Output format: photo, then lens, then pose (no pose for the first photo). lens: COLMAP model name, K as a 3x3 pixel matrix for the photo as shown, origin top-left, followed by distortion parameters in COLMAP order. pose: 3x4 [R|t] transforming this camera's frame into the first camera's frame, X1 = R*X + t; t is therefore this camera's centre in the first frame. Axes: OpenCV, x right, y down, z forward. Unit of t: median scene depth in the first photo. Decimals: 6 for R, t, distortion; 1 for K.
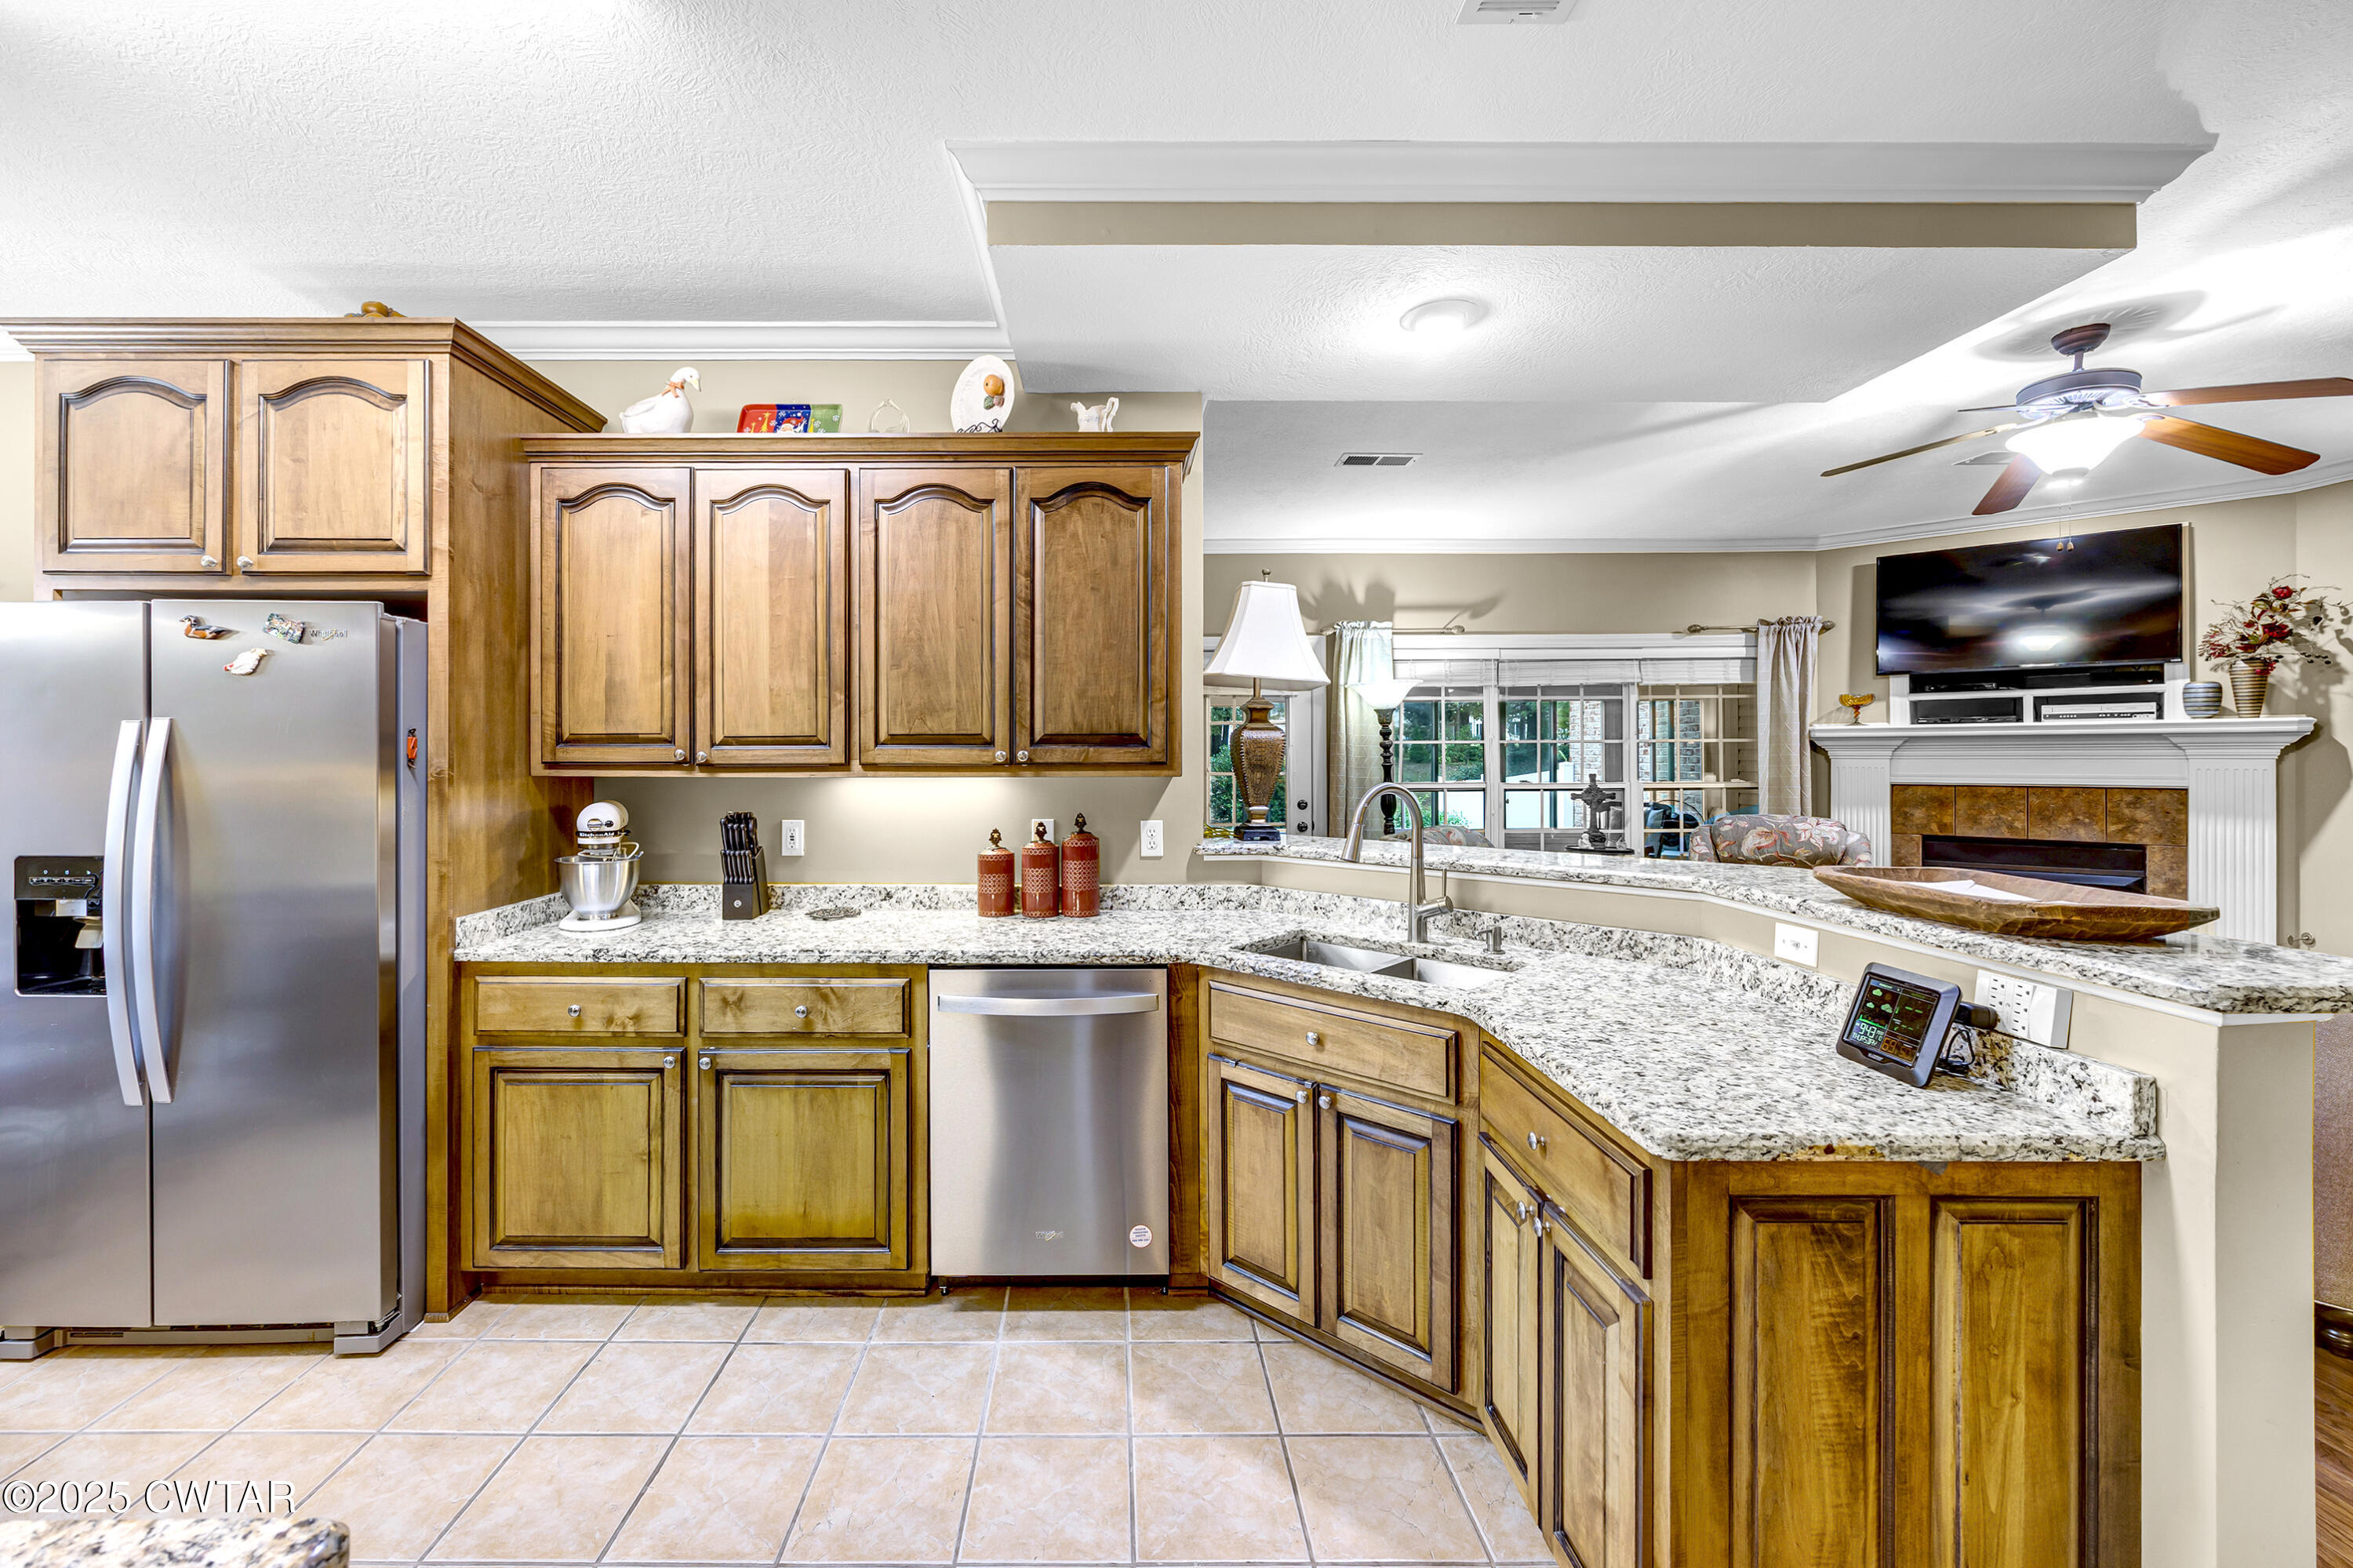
lens RADIAL K [[947.1, 0, 1119.5], [0, 947.1, 754.0], [0, 0, 1]] dist [0.001838, -0.000425]
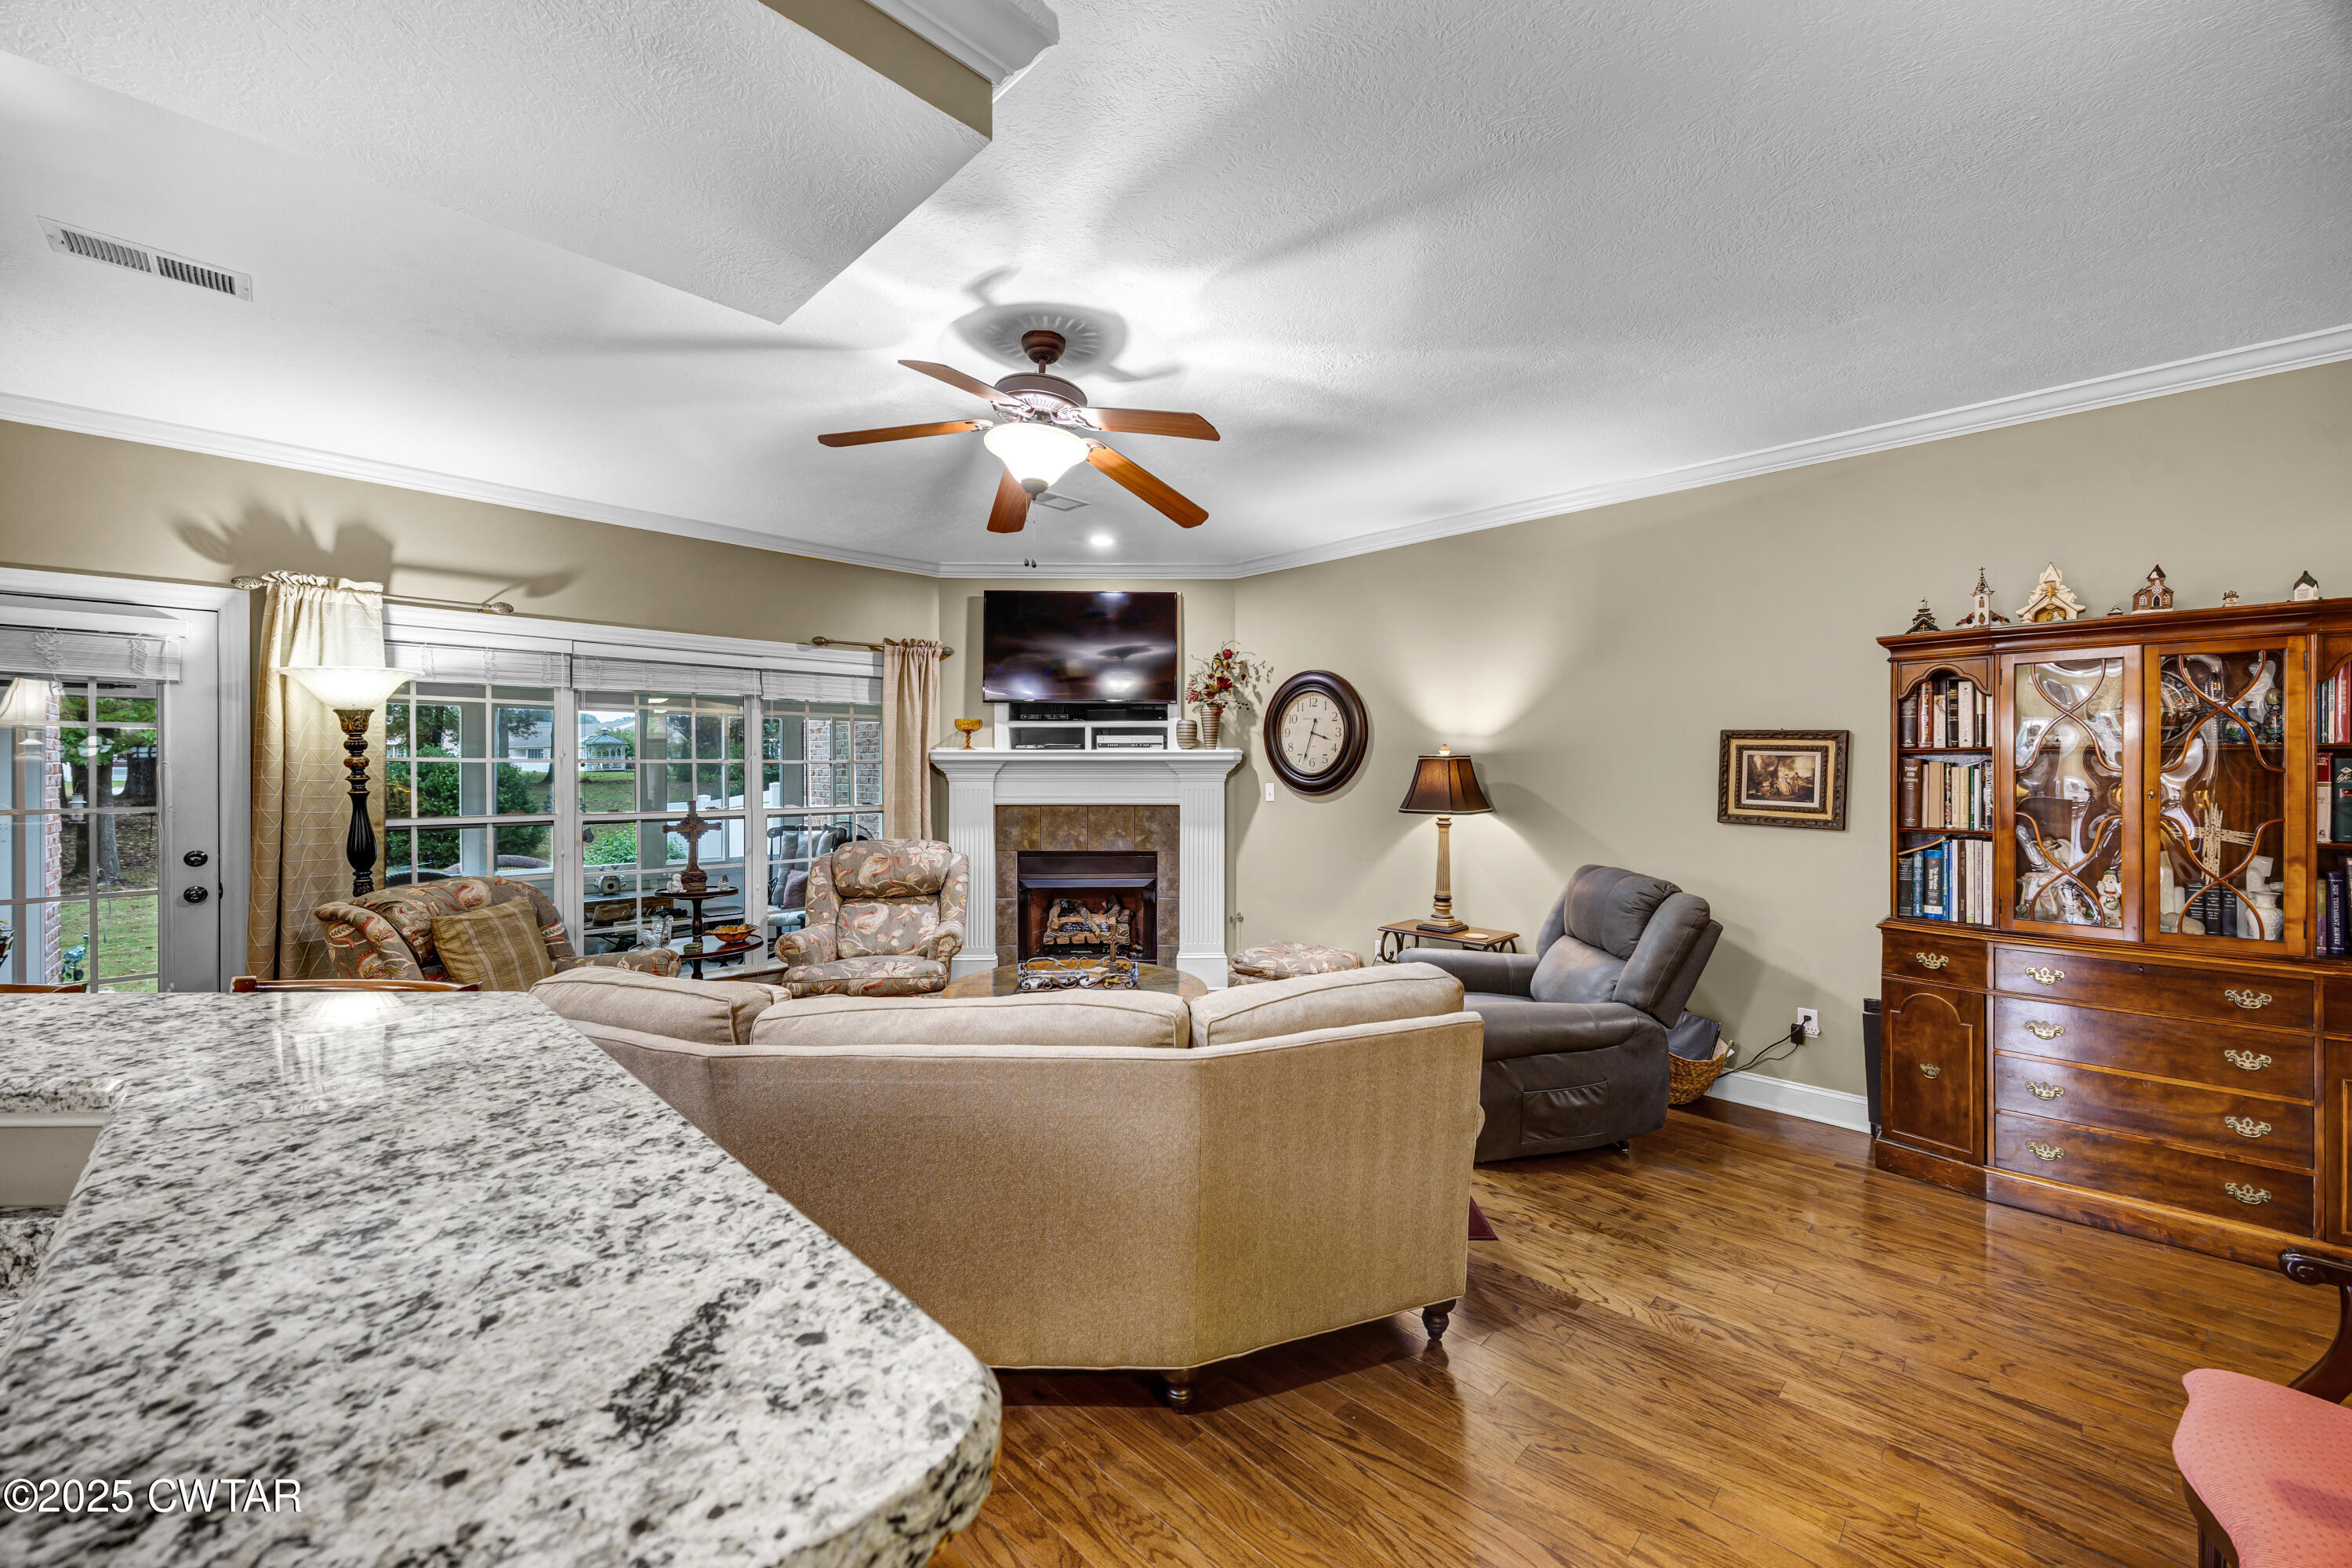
lens RADIAL K [[899.7, 0, 1183.4], [0, 899.7, 772.8], [0, 0, 1]] dist [-0.002884, -0.000053]
pose [[0.705073, 0.002525, 0.709131, 0.307247], [-0.003234, 0.999995, -0.000345, -0.005913], [-0.709128, -0.002050, 0.705077, 0.170154]]
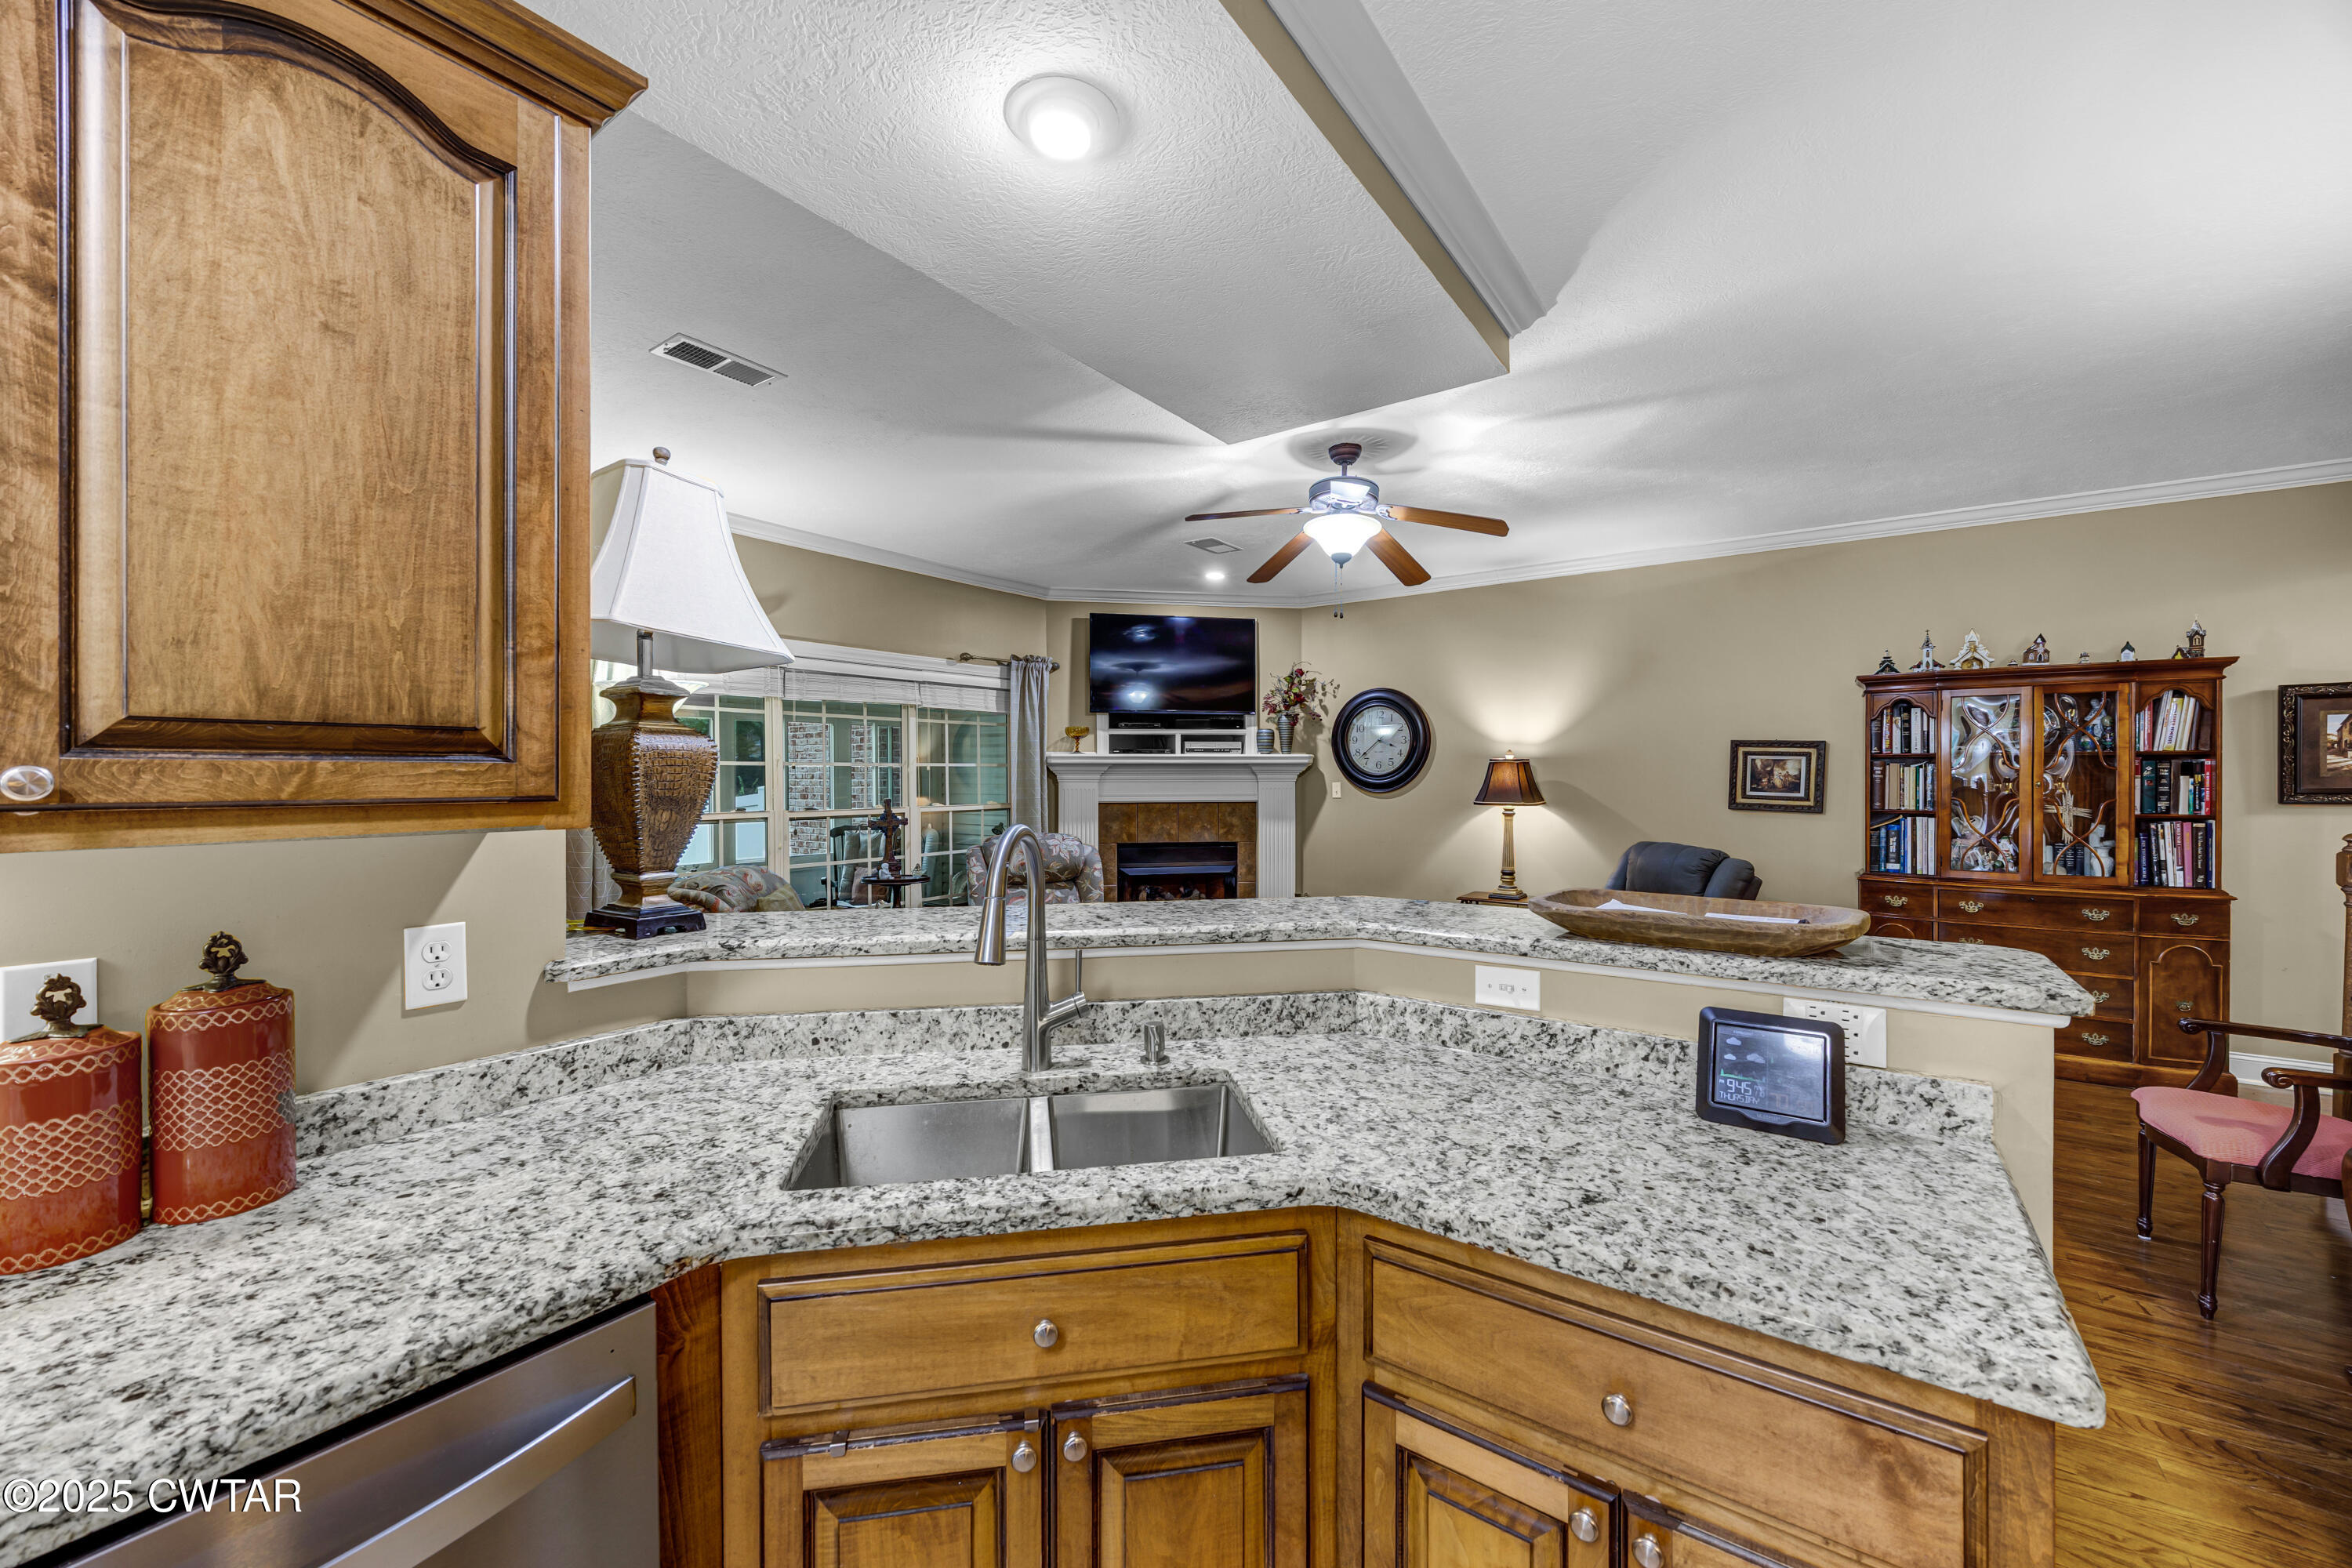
lens RADIAL K [[899.7, 0, 1177.6], [0, 899.7, 781.5], [0, 0, 1]] dist [-0.002884, -0.000053]
pose [[0.588260, -0.002786, 0.808667, -0.067423], [-0.000506, 0.999993, 0.003813, 0.000223], [-0.808672, -0.002652, 0.588254, 0.304787]]
